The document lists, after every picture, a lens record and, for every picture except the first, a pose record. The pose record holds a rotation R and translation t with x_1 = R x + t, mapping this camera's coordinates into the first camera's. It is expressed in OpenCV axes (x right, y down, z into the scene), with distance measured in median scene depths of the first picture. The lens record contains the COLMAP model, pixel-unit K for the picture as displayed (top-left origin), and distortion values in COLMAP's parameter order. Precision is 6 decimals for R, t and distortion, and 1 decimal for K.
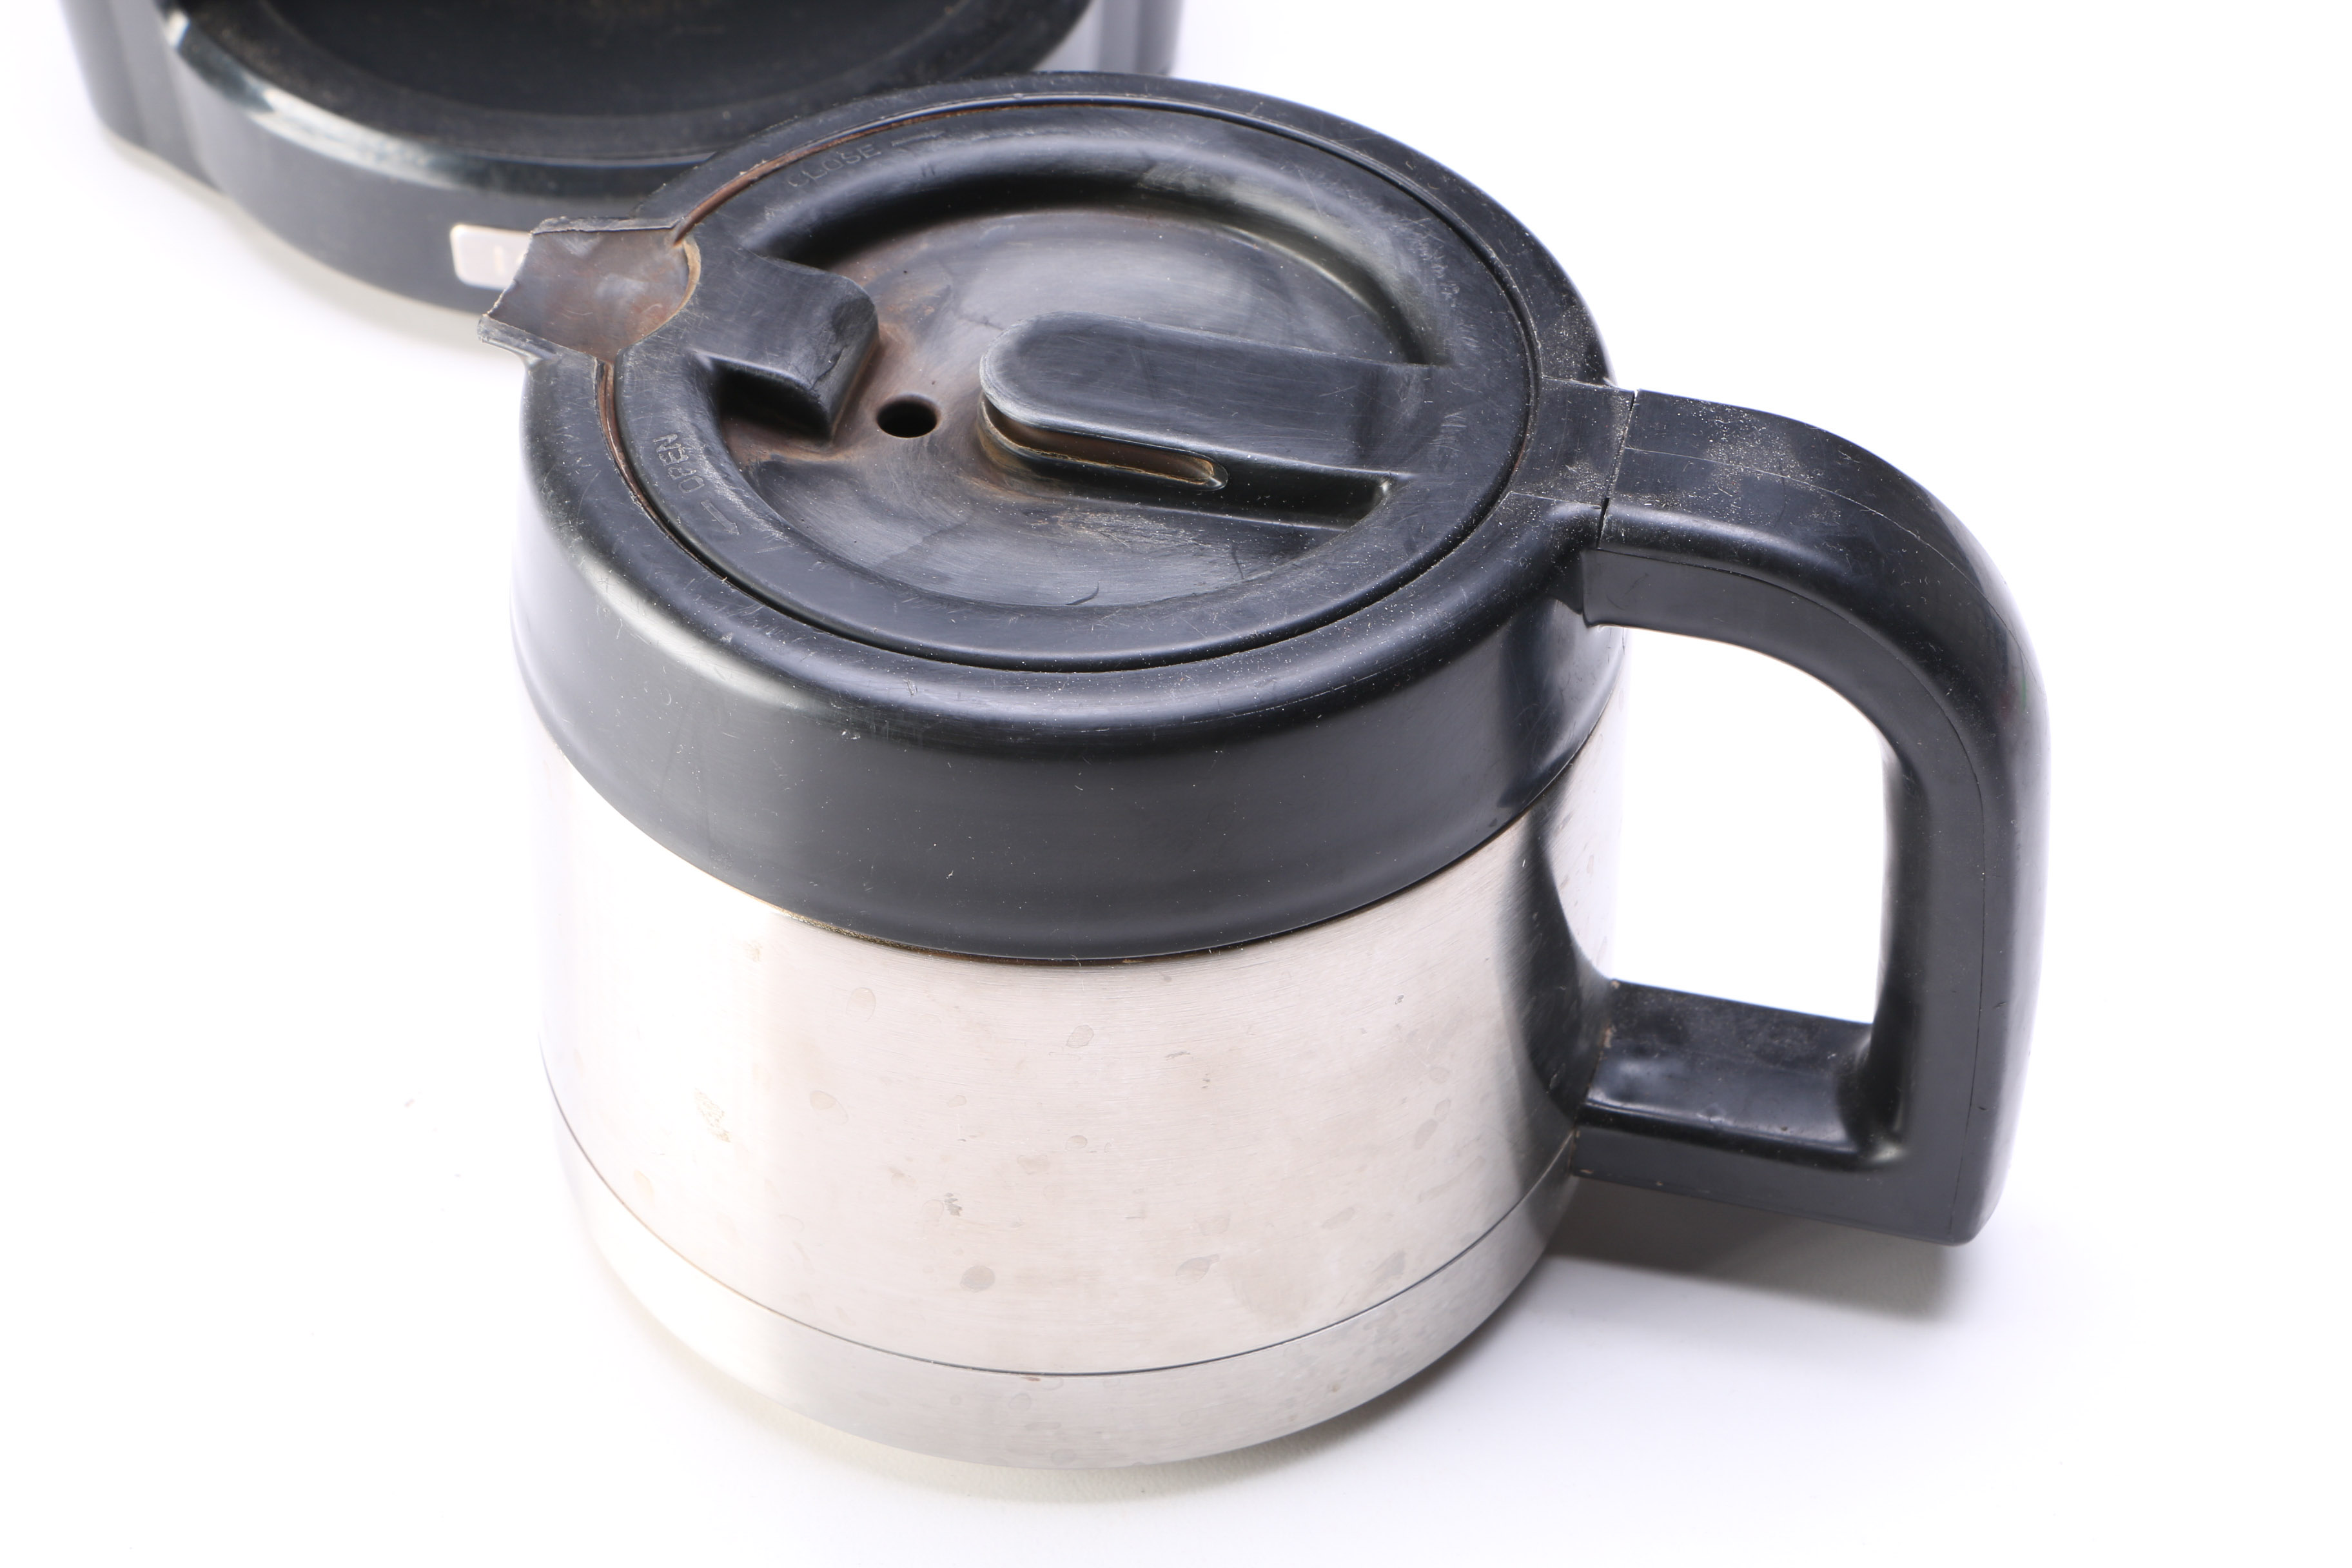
lens RADIAL K [[4445.1, 0, 1176.0], [0, 4445.1, 784.0], [0, 0, 1]] dist [0.035376, 0.343611]
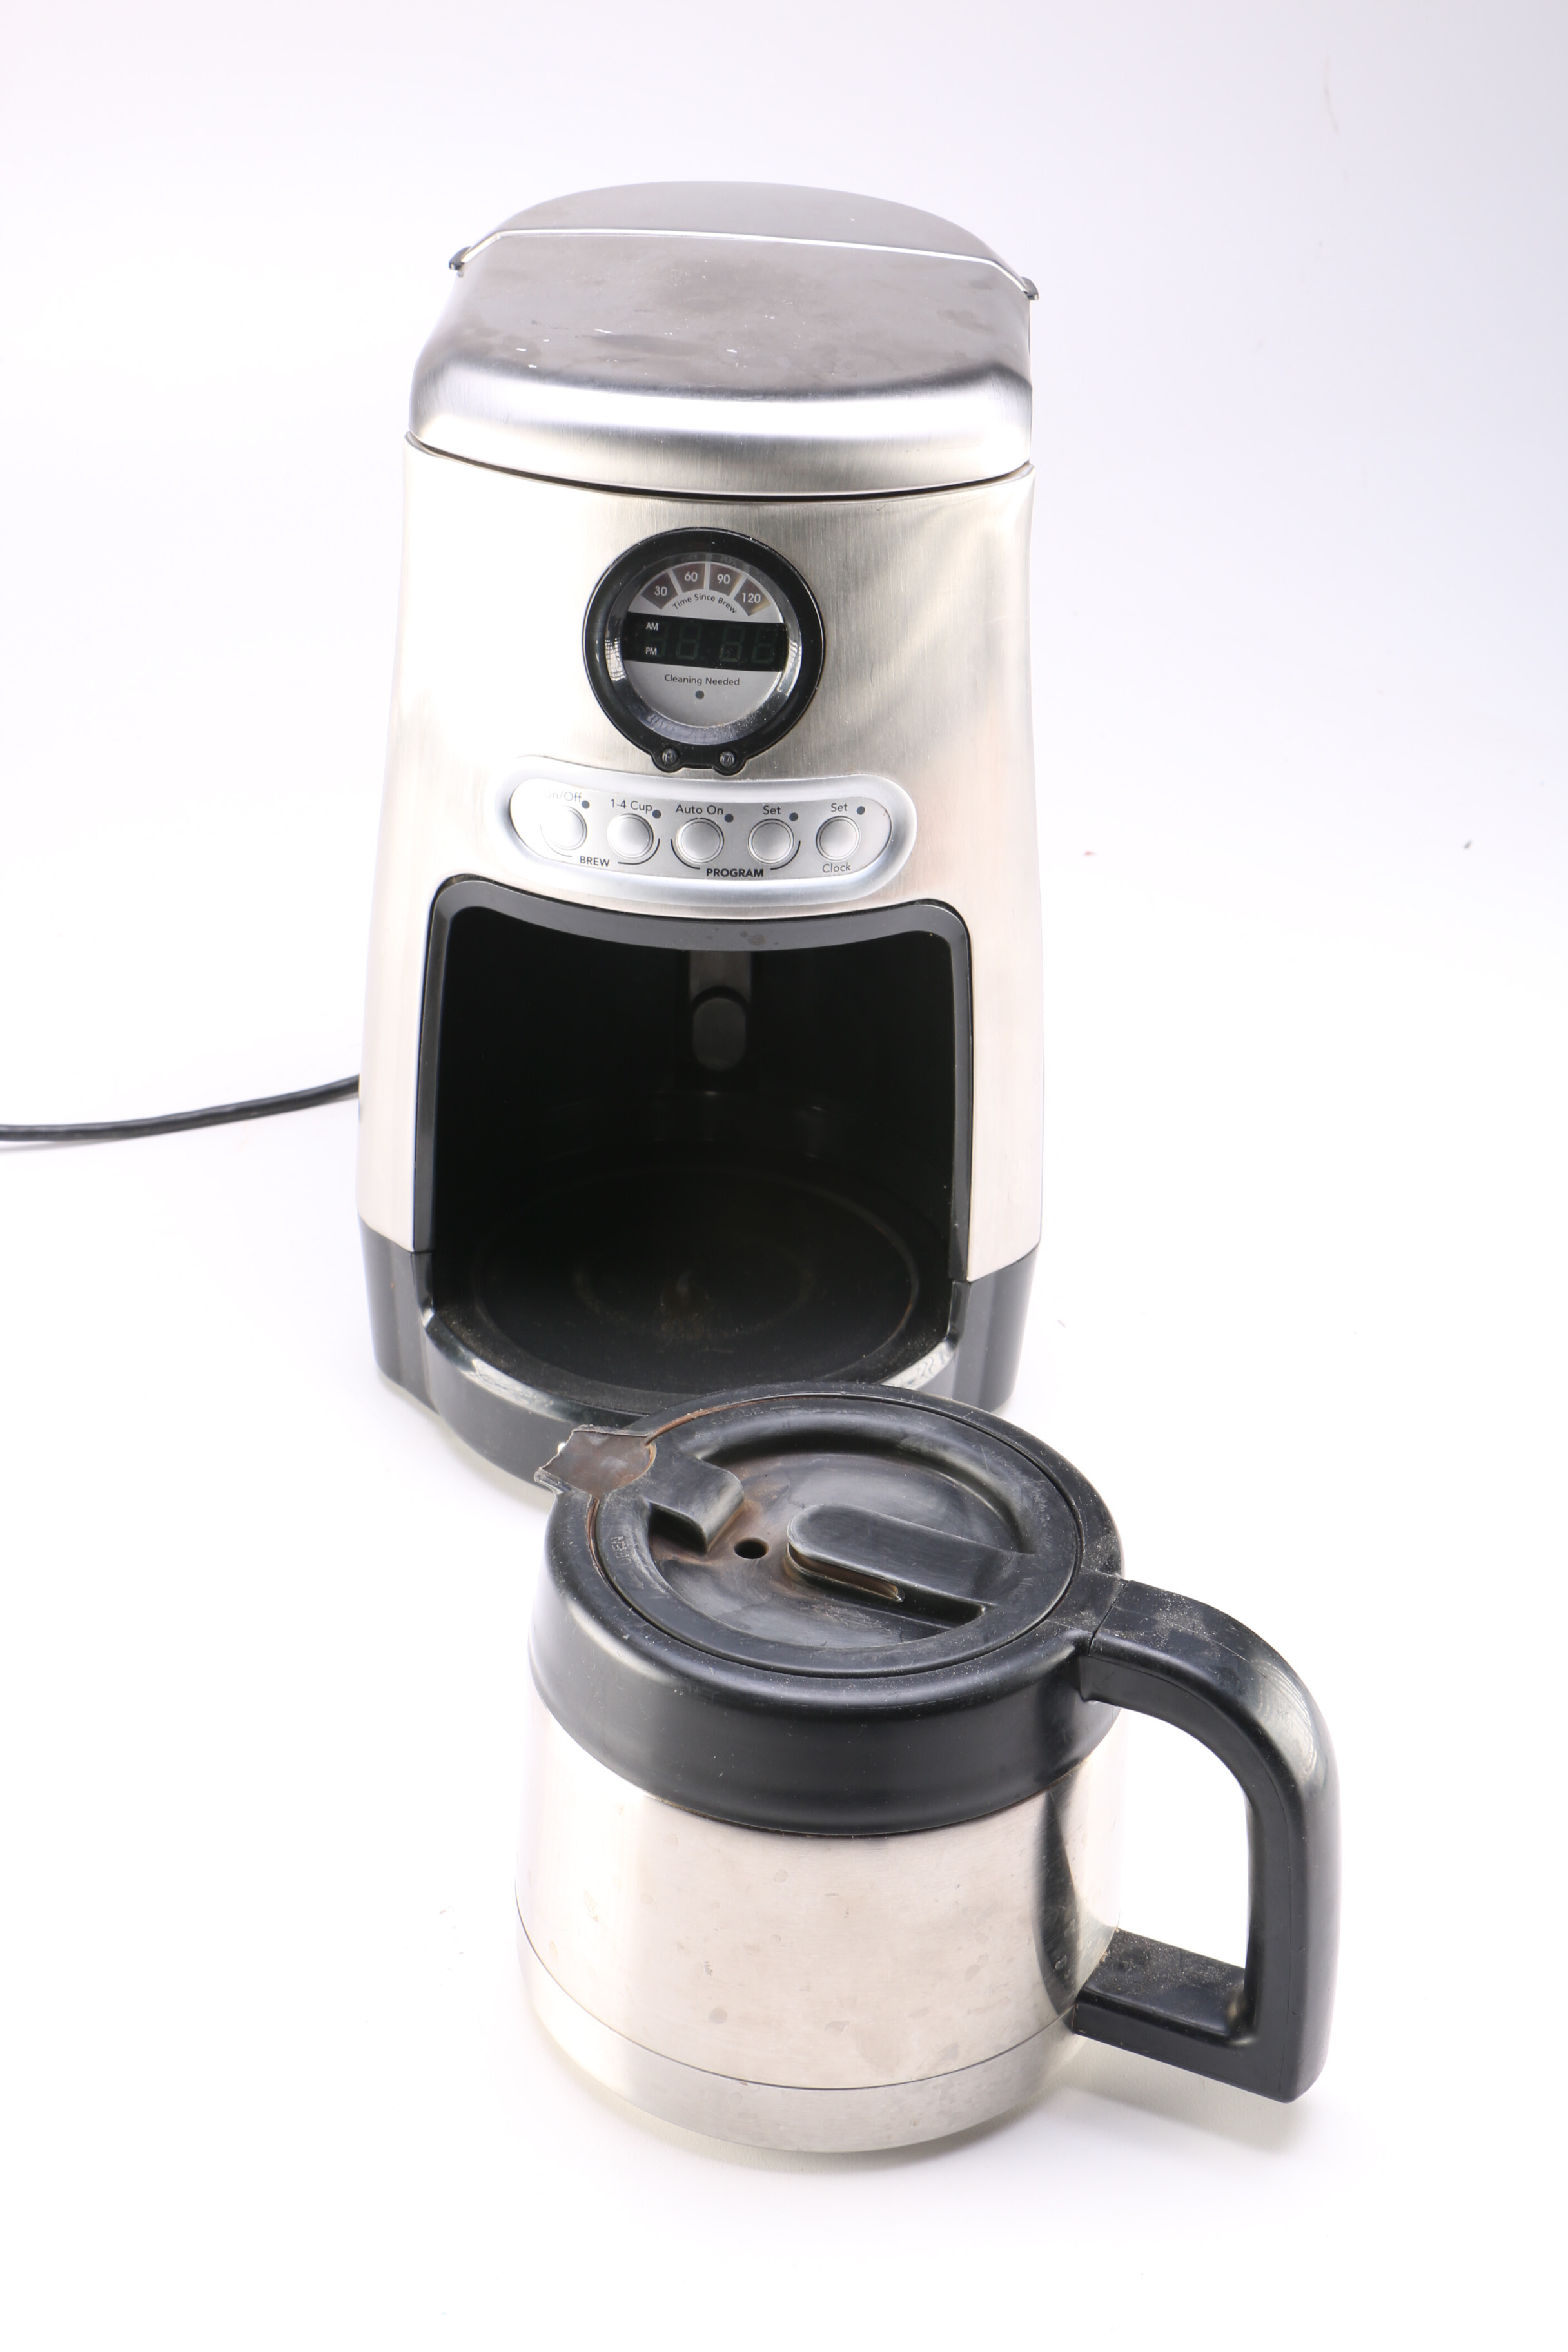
lens RADIAL K [[3845.2, 0, 784.0], [0, 3845.2, 1176.0], [0, 0, 1]] dist [0.165252, 0.015758]
pose [[0.982921, 0.108269, -0.148811, 0.182637], [-0.139747, 0.965264, -0.220763, 0.125797], [0.119740, 0.237789, 0.963908, -0.622114]]
